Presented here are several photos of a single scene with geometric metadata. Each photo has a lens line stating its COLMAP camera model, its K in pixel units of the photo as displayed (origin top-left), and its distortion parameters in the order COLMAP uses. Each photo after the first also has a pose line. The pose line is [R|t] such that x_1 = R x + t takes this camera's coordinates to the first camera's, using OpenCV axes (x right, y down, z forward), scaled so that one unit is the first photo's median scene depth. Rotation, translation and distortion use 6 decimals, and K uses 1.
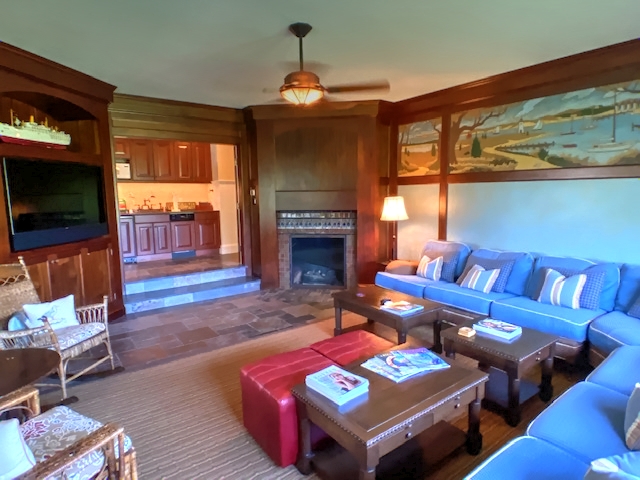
lens RADIAL K [[378.3, 0, 320.0], [0, 378.3, 240.0], [0, 0, 1]] dist [-0.001297, -0.001431]
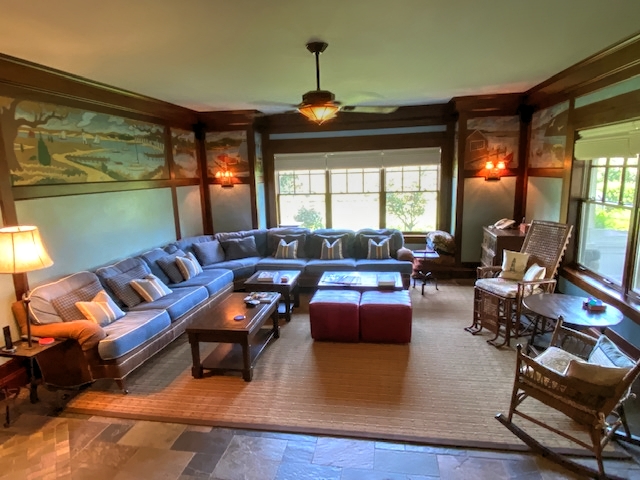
lens RADIAL K [[378.3, 0, 320.0], [0, 378.3, 240.0], [0, 0, 1]] dist [-0.001297, -0.001431]
pose [[-0.683851, -0.097041, 0.723139, -0.575707], [0.129529, 0.959225, 0.251214, -0.205439], [-0.718032, 0.265461, -0.643398, 1.210361]]
